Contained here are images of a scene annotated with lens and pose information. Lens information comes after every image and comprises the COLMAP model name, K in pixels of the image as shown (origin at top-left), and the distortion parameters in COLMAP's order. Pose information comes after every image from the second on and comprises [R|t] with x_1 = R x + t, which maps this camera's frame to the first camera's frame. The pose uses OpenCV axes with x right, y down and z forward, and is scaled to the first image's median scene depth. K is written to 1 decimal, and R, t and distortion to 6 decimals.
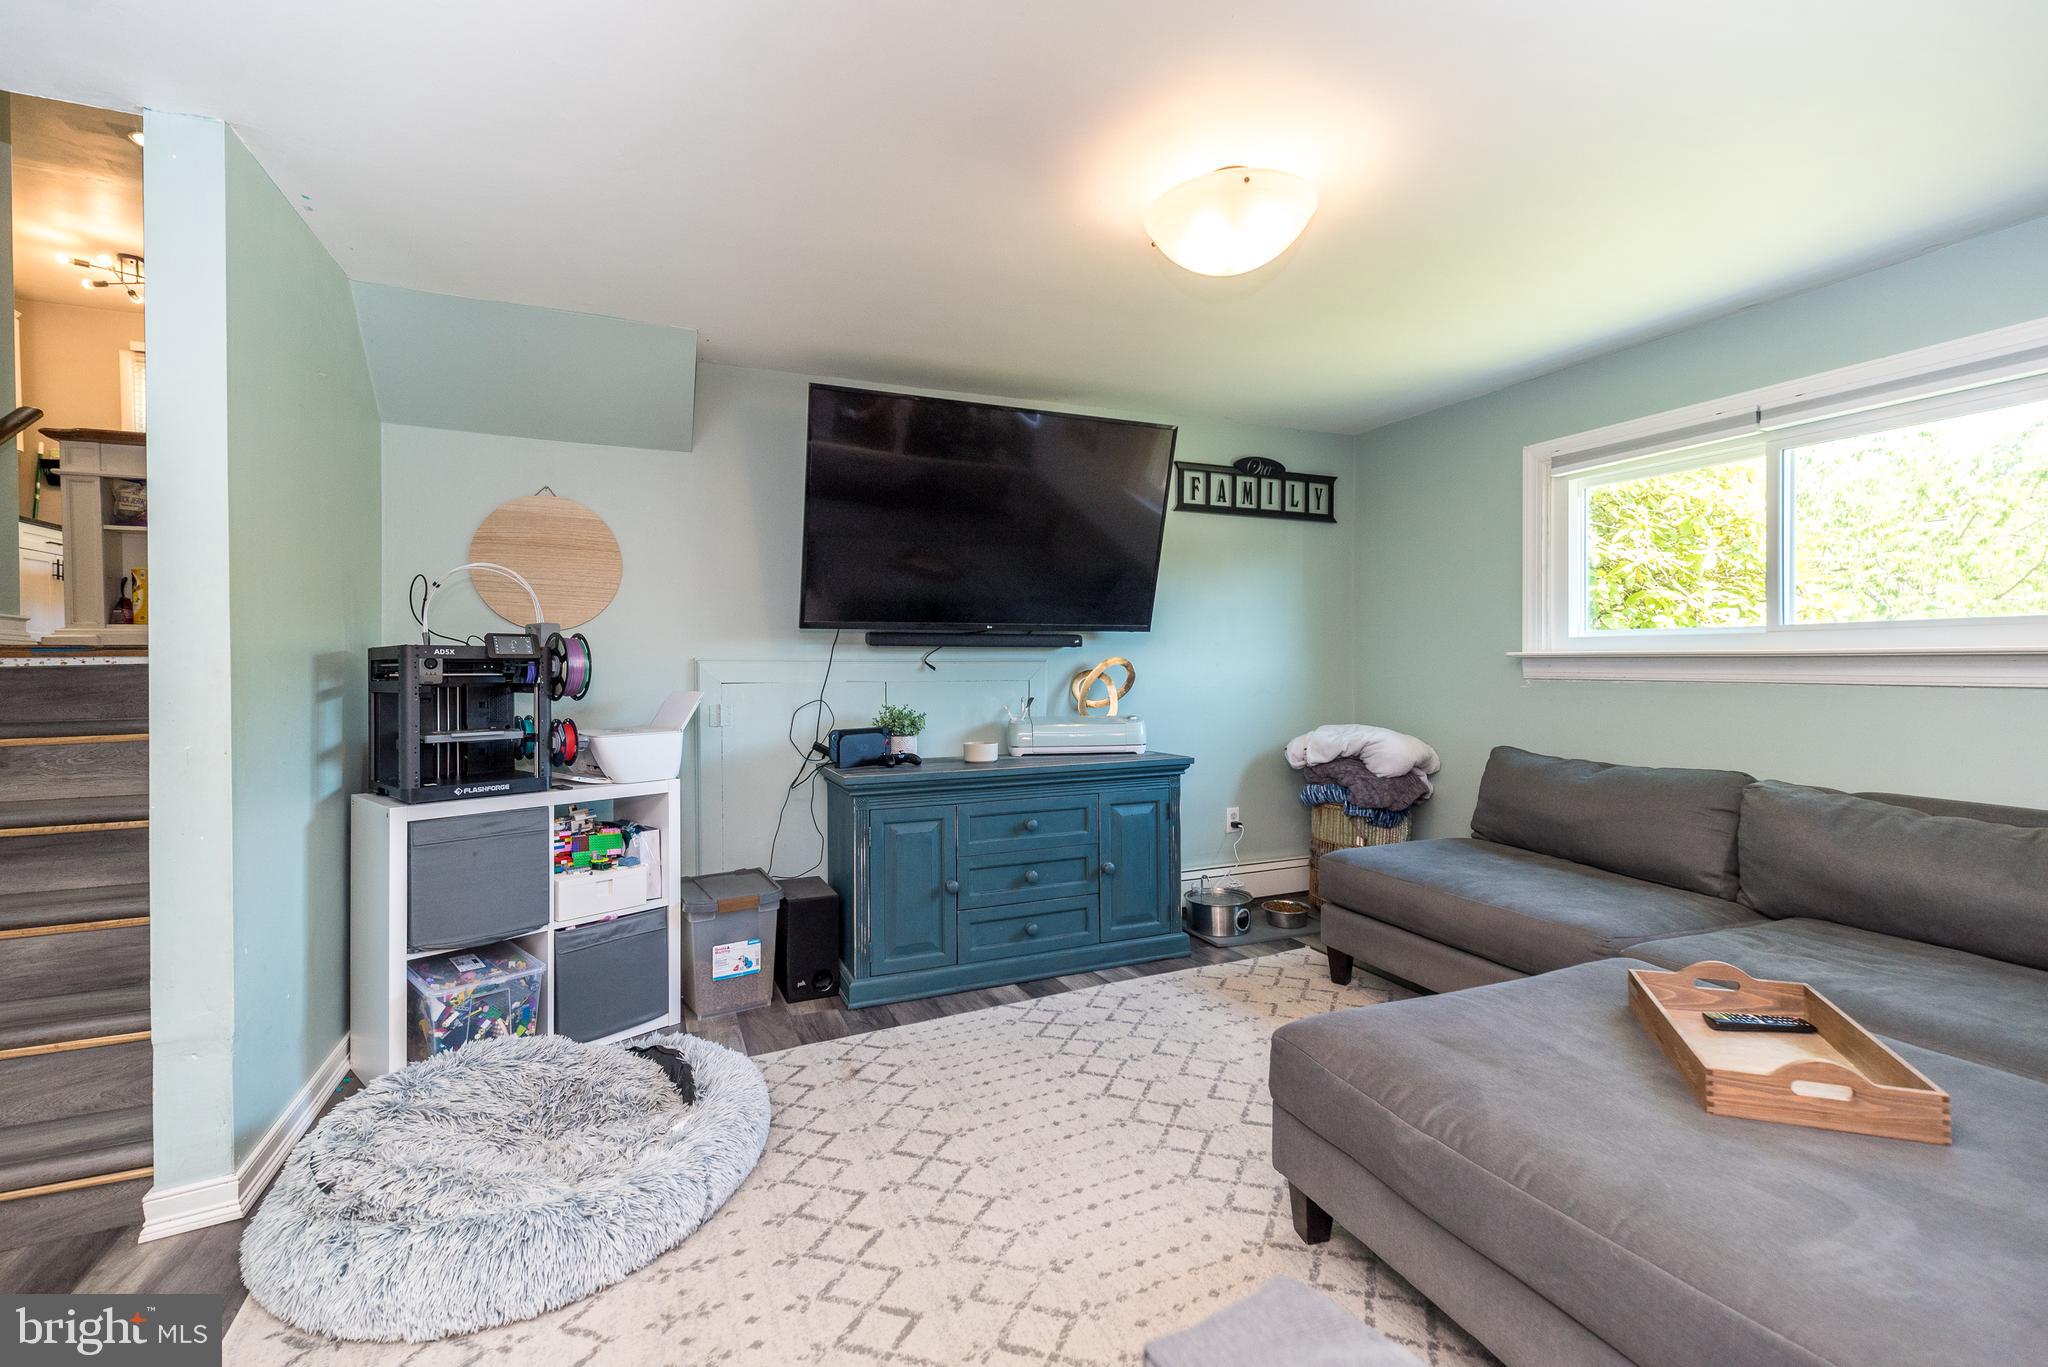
lens RADIAL K [[897.8, 0, 1009.6], [0, 897.8, 682.5], [0, 0, 1]] dist [0.006735, -0.000170]
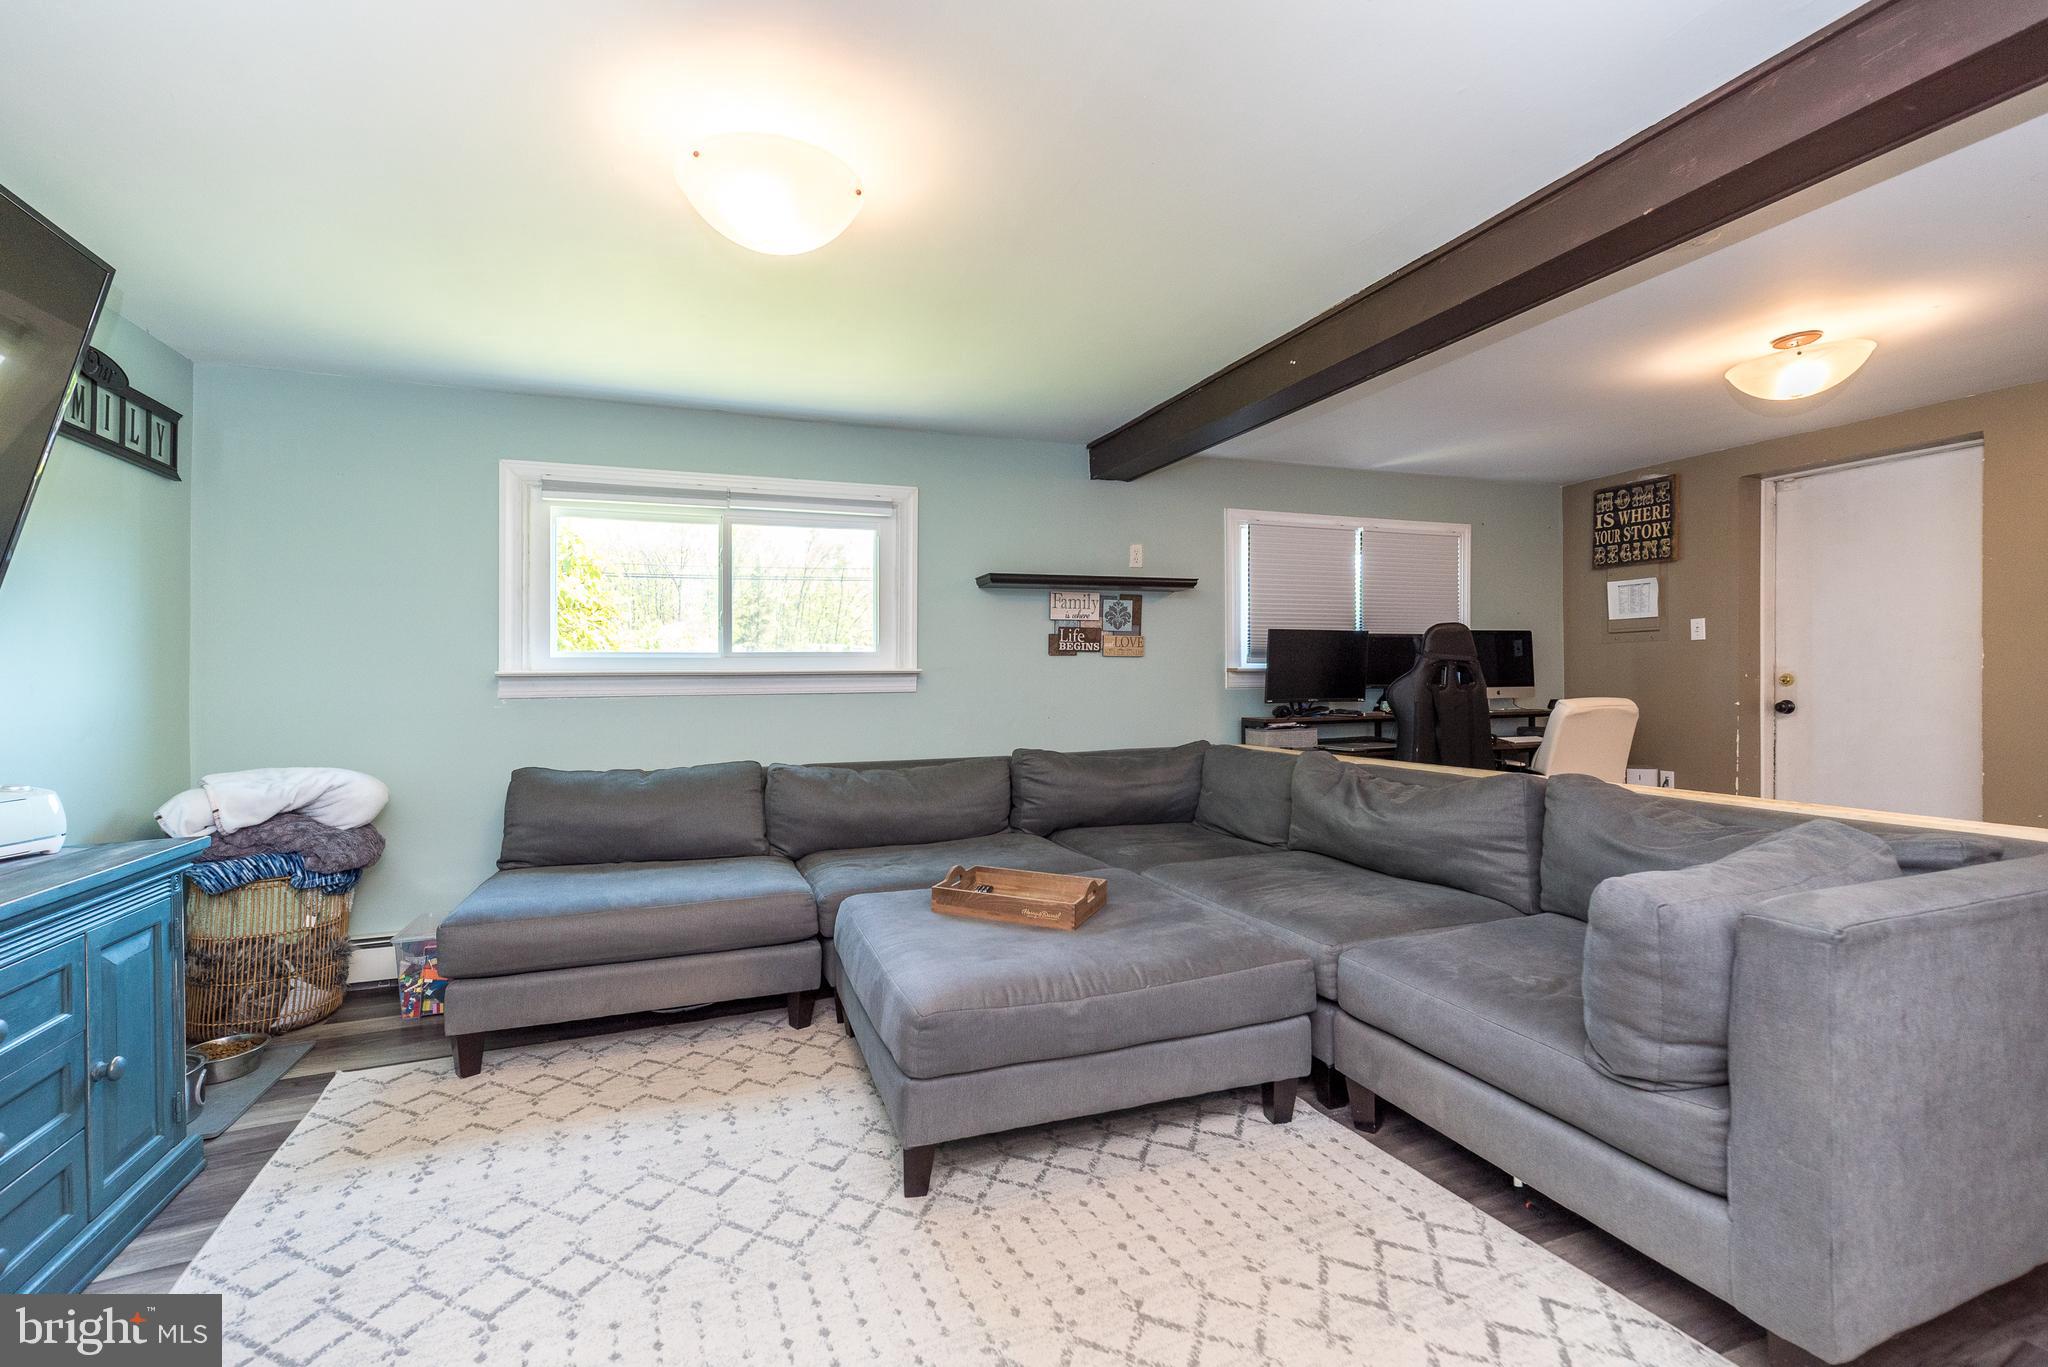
lens RADIAL K [[897.8, 0, 1029.6], [0, 897.8, 692.0], [0, 0, 1]] dist [0.006735, -0.000170]
pose [[0.017406, -0.009130, 0.999807, -0.406157], [0.036652, 0.999292, 0.008487, 0.001411], [-0.999176, 0.036497, 0.017728, 0.441904]]
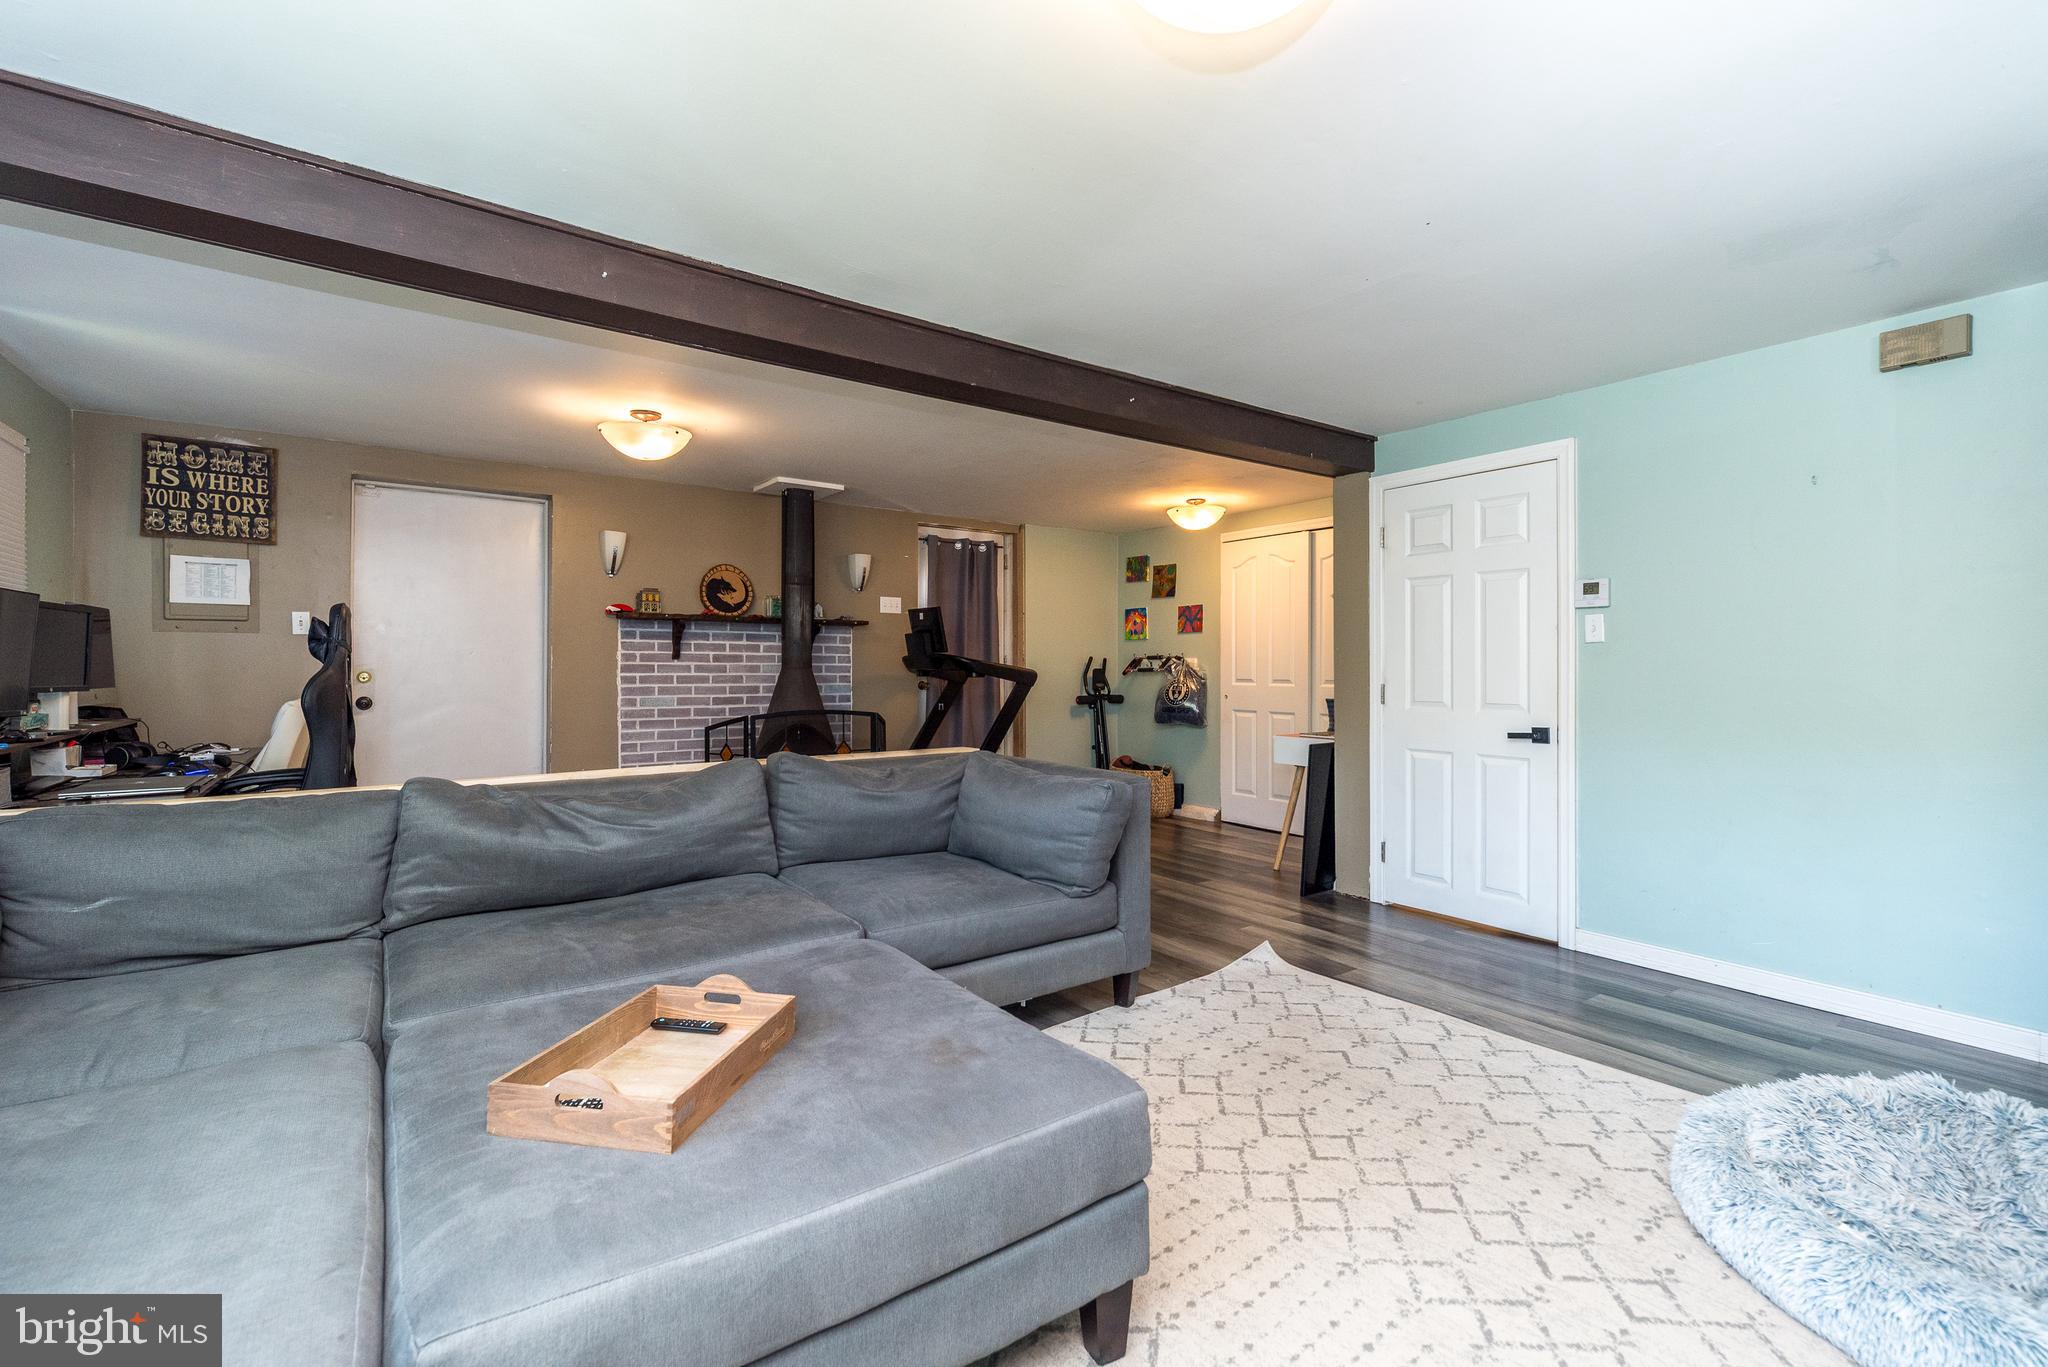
lens RADIAL K [[897.8, 0, 1020.7], [0, 897.8, 674.9], [0, 0, 1]] dist [0.006735, -0.000170]
pose [[-0.972697, 0.007517, -0.231958, 0.323271], [-0.001331, 0.999278, 0.037962, -0.022264], [0.232075, 0.037235, -0.971985, 0.953290]]
